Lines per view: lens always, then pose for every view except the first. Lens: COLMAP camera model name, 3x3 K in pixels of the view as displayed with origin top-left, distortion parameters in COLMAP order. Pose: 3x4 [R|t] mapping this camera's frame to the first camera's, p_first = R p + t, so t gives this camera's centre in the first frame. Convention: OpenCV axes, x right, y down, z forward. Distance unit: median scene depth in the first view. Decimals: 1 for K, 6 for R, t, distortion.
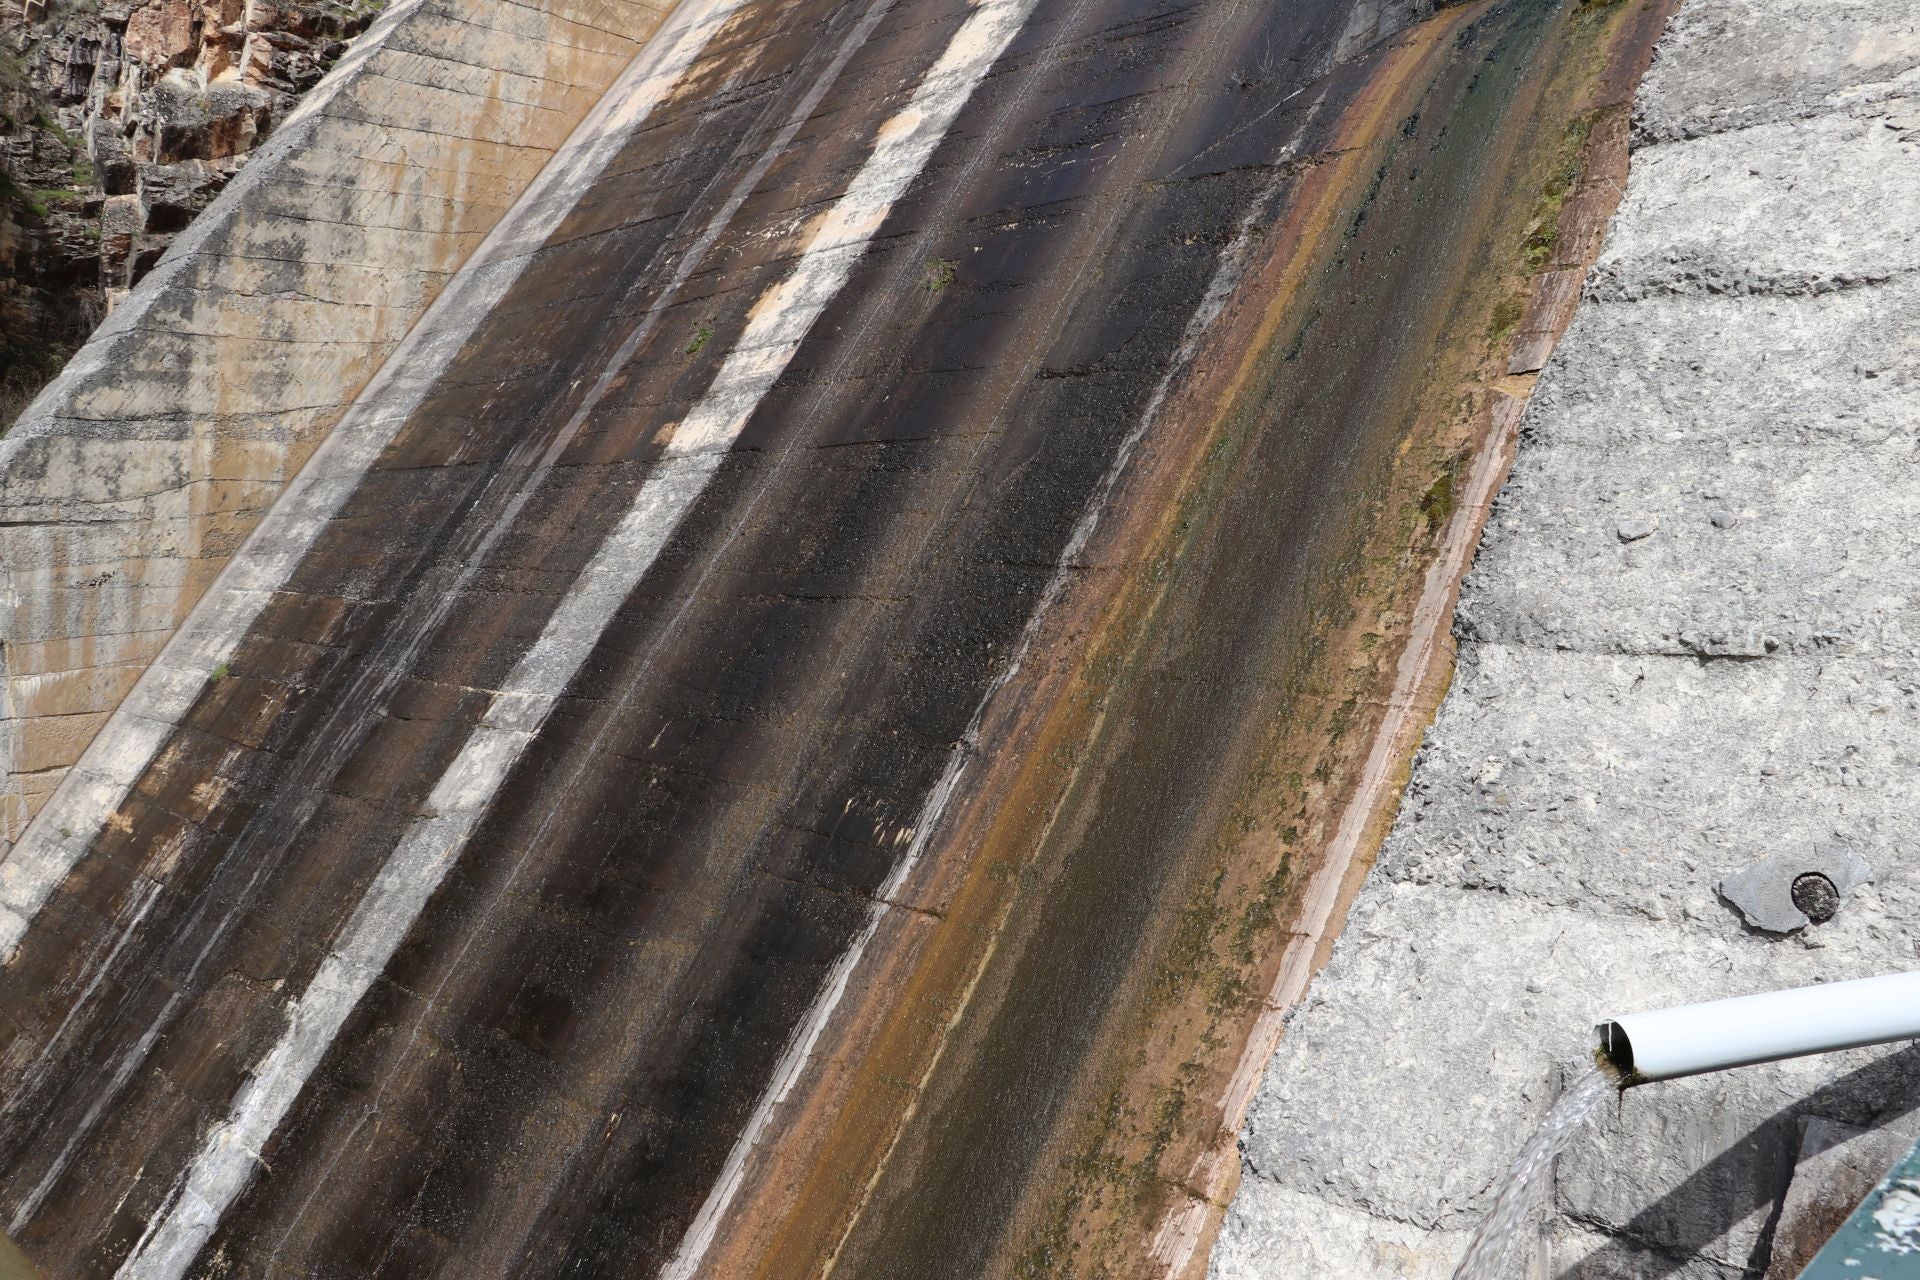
lens RADIAL K [[1577.9, 0, 961.0], [0, 1577.9, 650.0], [0, 0, 1]] dist [-0.182204, 0.158022]
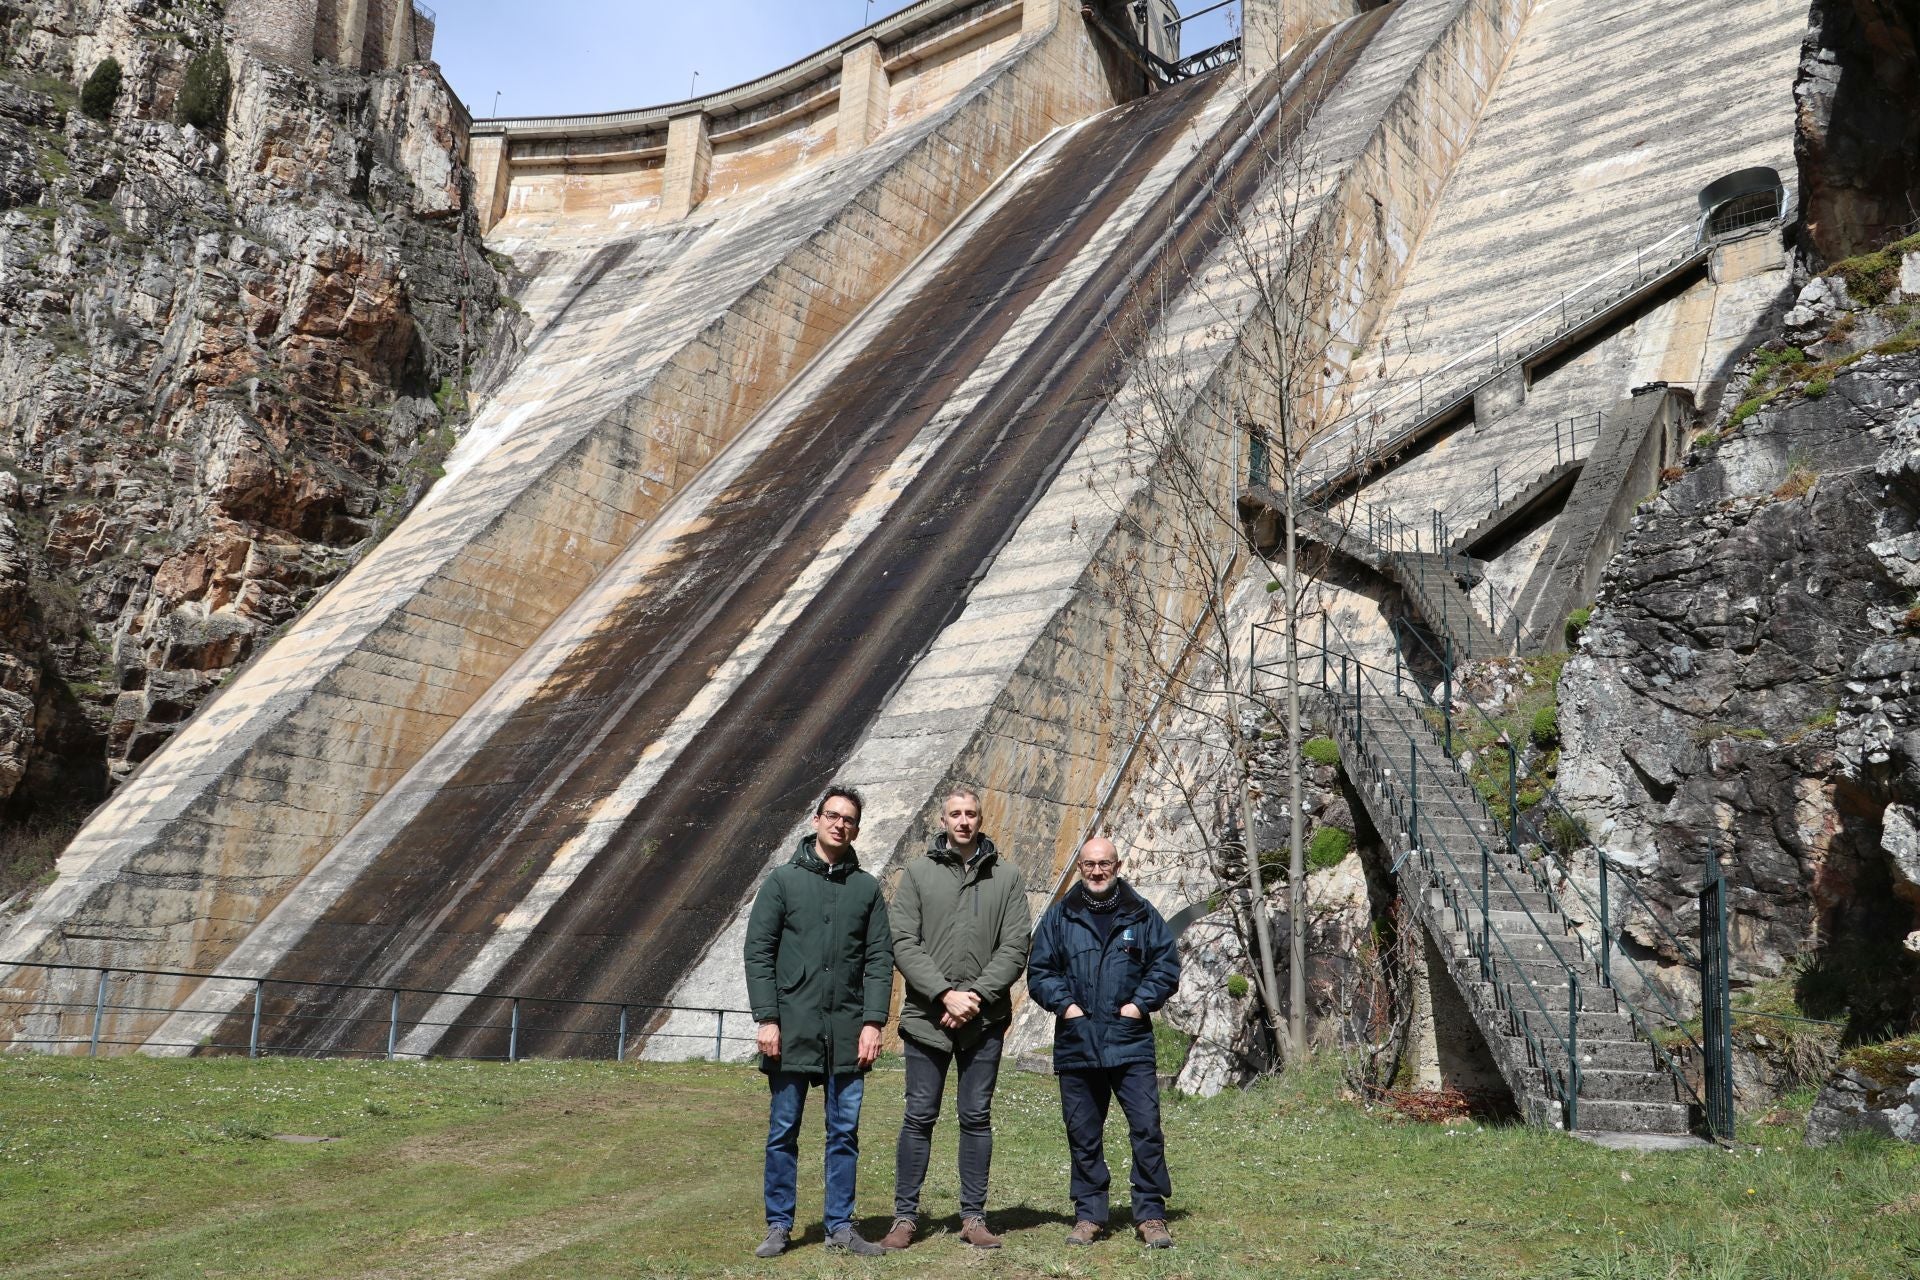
lens RADIAL K [[1578.1, 0, 970.5], [0, 1578.1, 662.2], [0, 0, 1]] dist [-0.189284, 0.166899]
pose [[0.995447, 0.066984, 0.067810, 0.202410], [-0.044423, 0.955473, -0.291715, 0.071141], [-0.084331, 0.287374, 0.954099, -0.797366]]
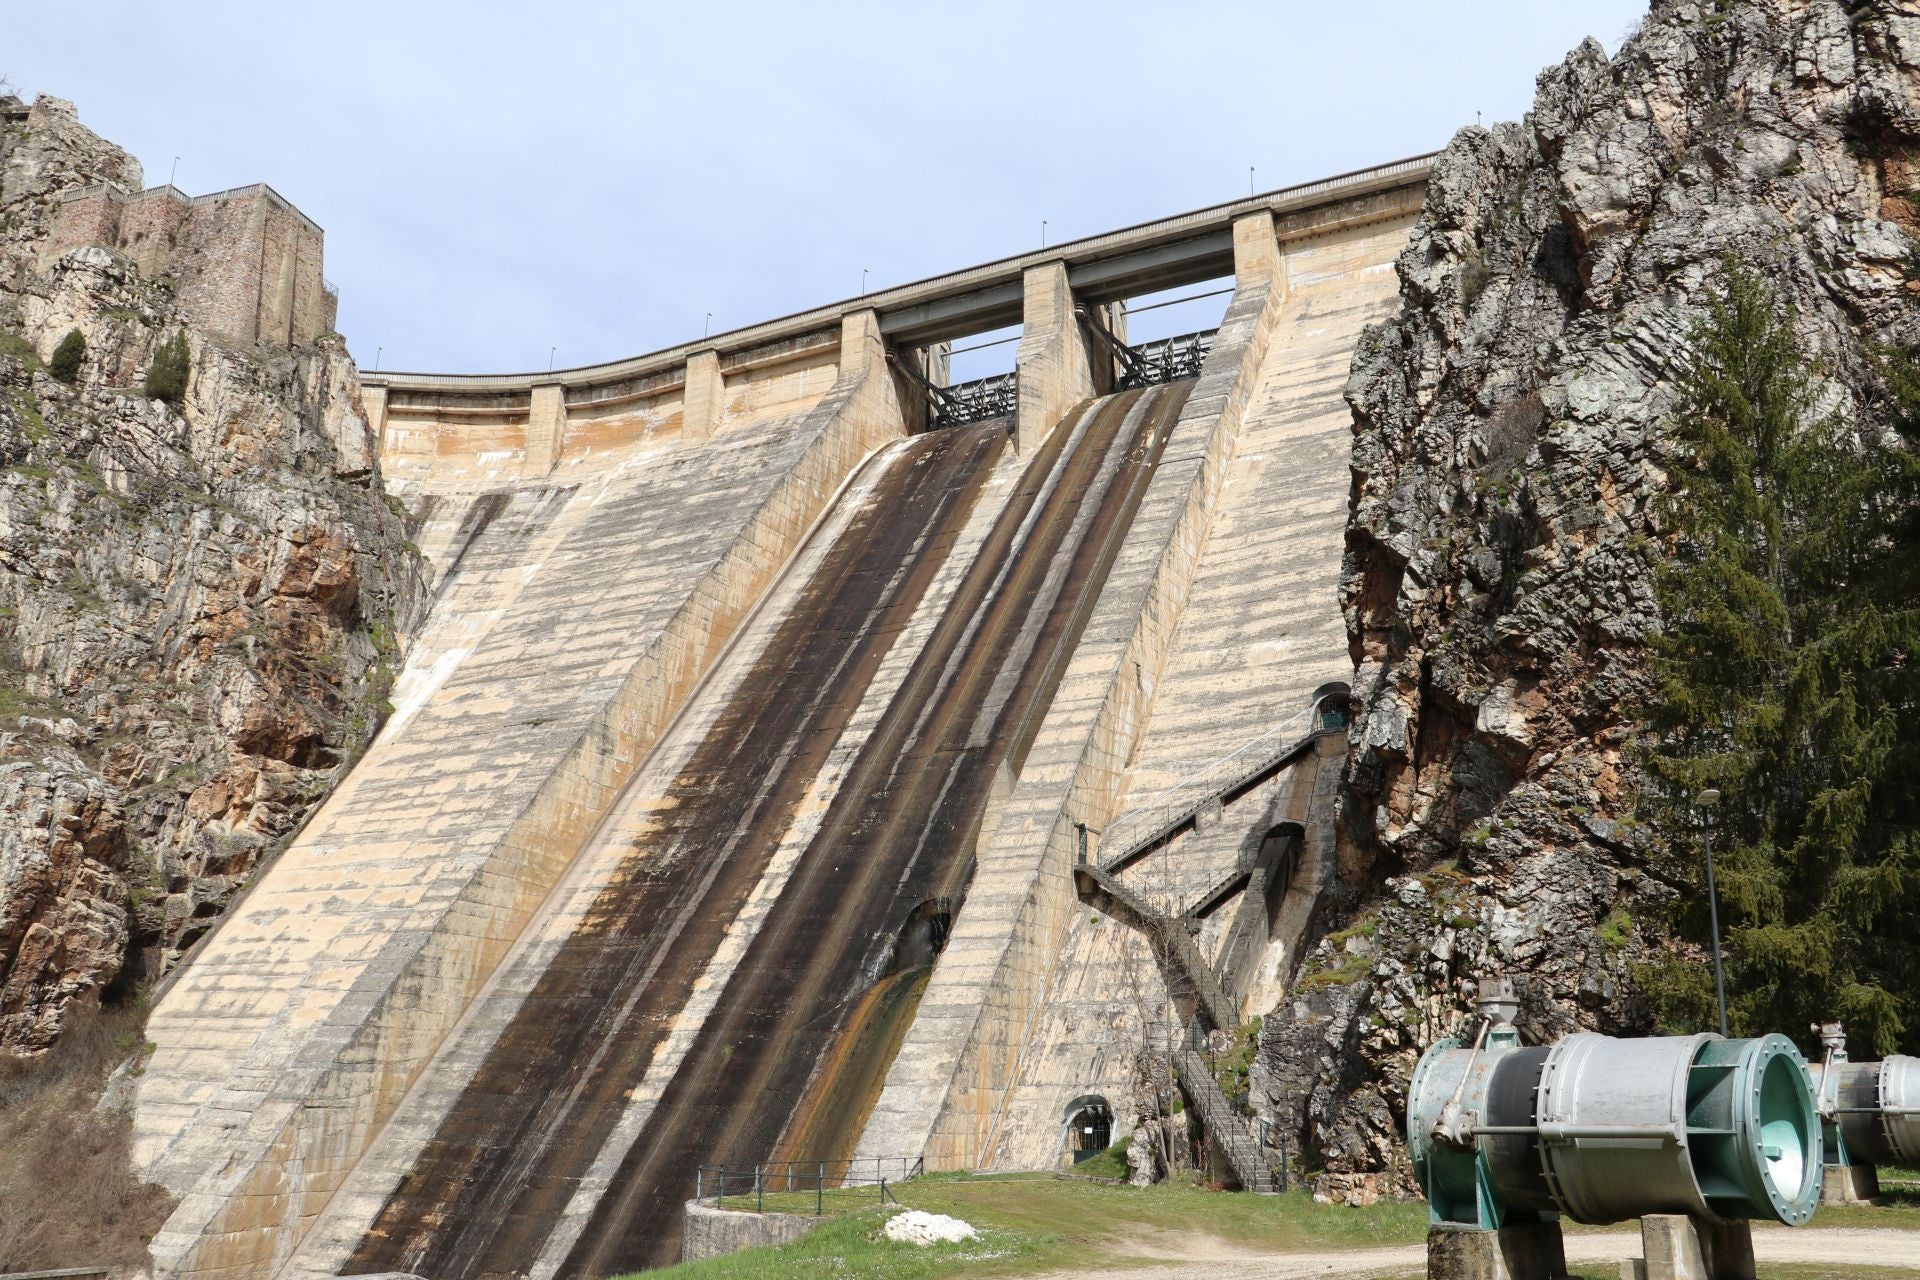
lens RADIAL K [[1580.1, 0, 962.6], [0, 1580.1, 664.7], [0, 0, 1]] dist [-0.187265, 0.164307]
pose [[0.958242, 0.093026, 0.270404, -0.440441], [0.004252, 0.940867, -0.338750, 0.092553], [-0.285927, 0.325754, 0.901183, -2.051280]]
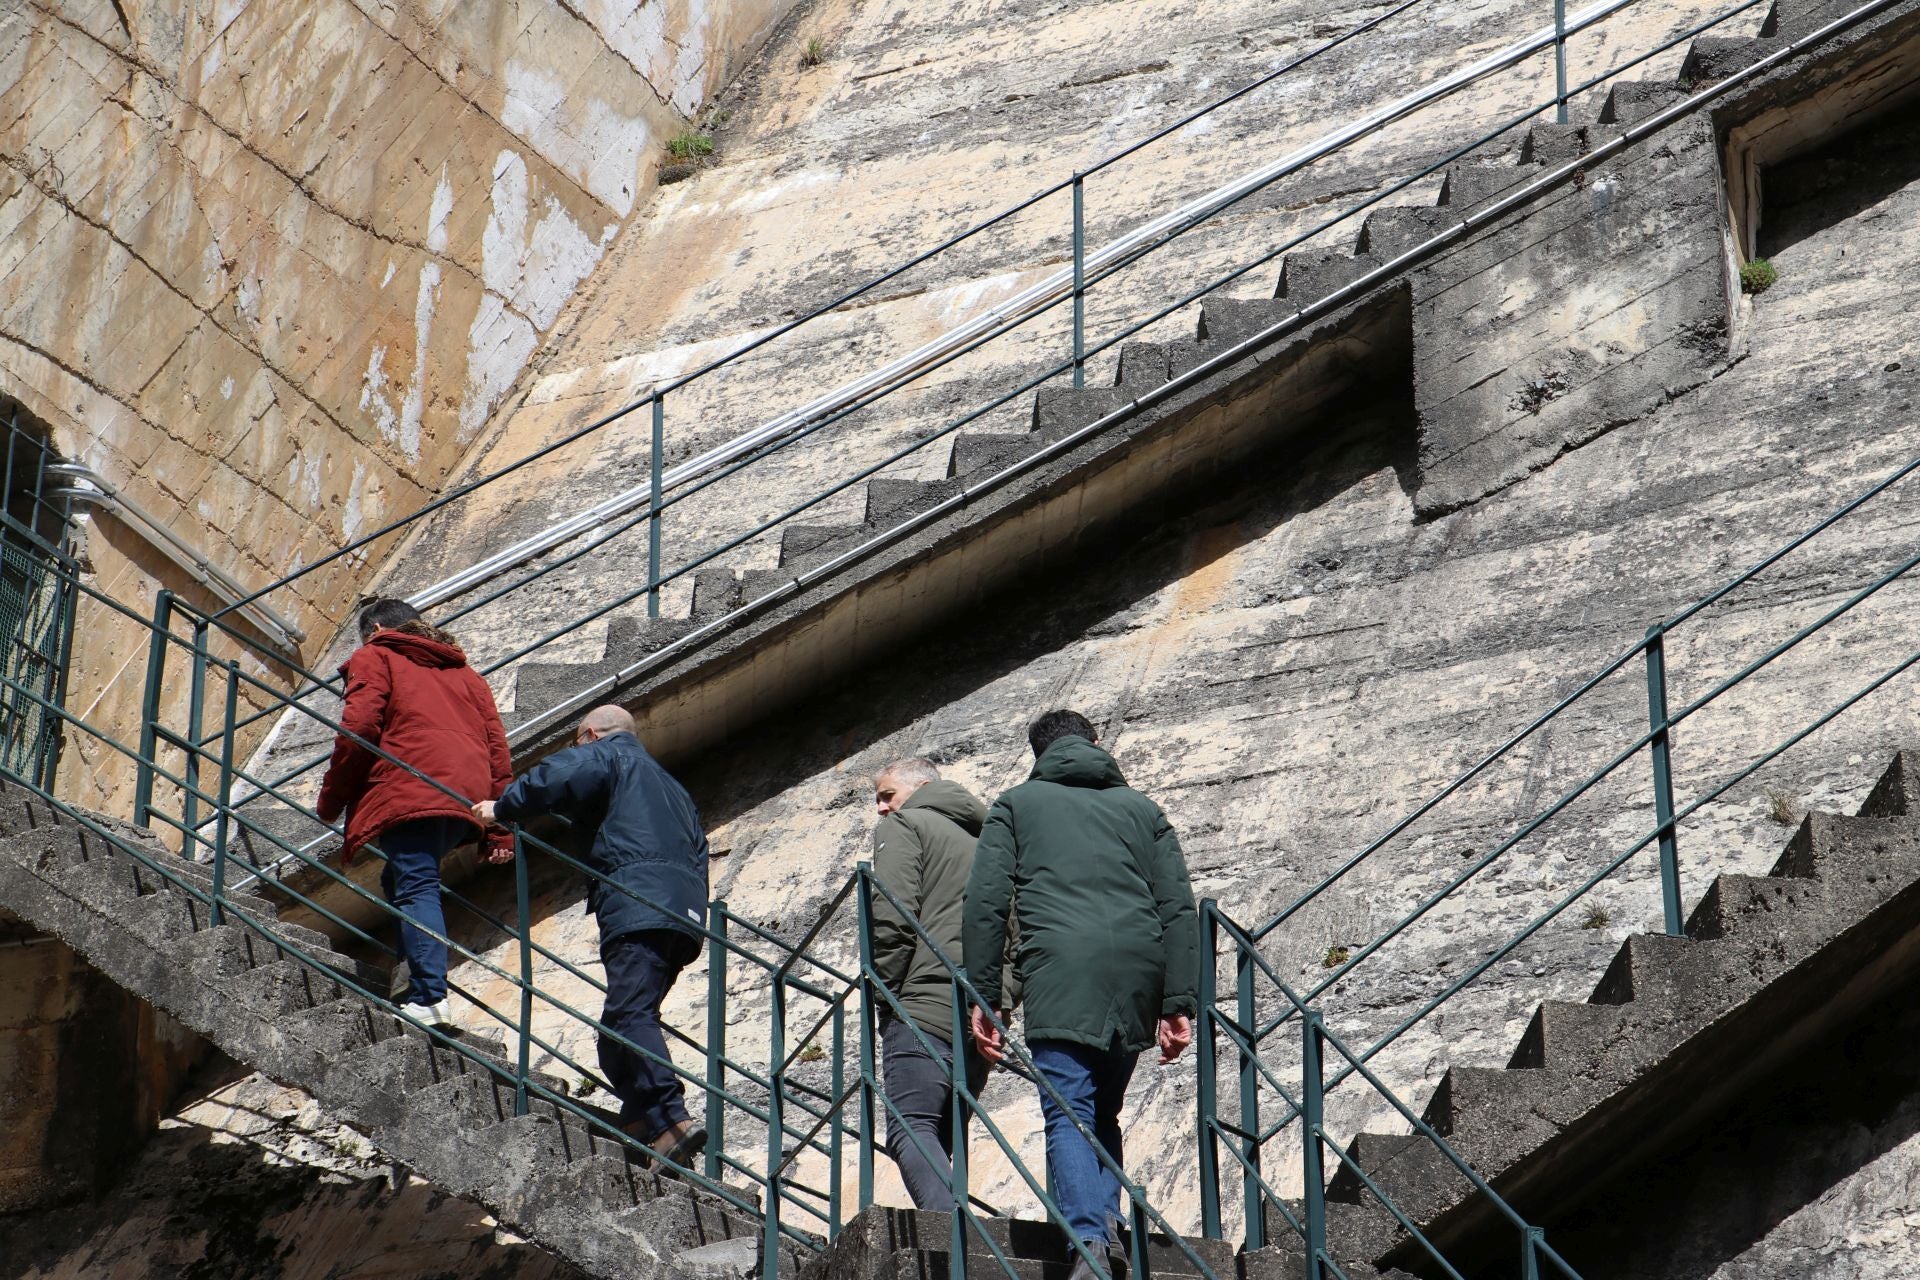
lens RADIAL K [[4982.1, 0, 963.6], [0, 4982.1, 707.1], [0, 0, 1]] dist [0.448657, 0.543830]
pose [[0.930874, 0.161204, 0.327852, 0.462950], [0.021726, 0.871375, -0.490137, -0.200308], [-0.364694, 0.463379, 0.807638, -0.067145]]
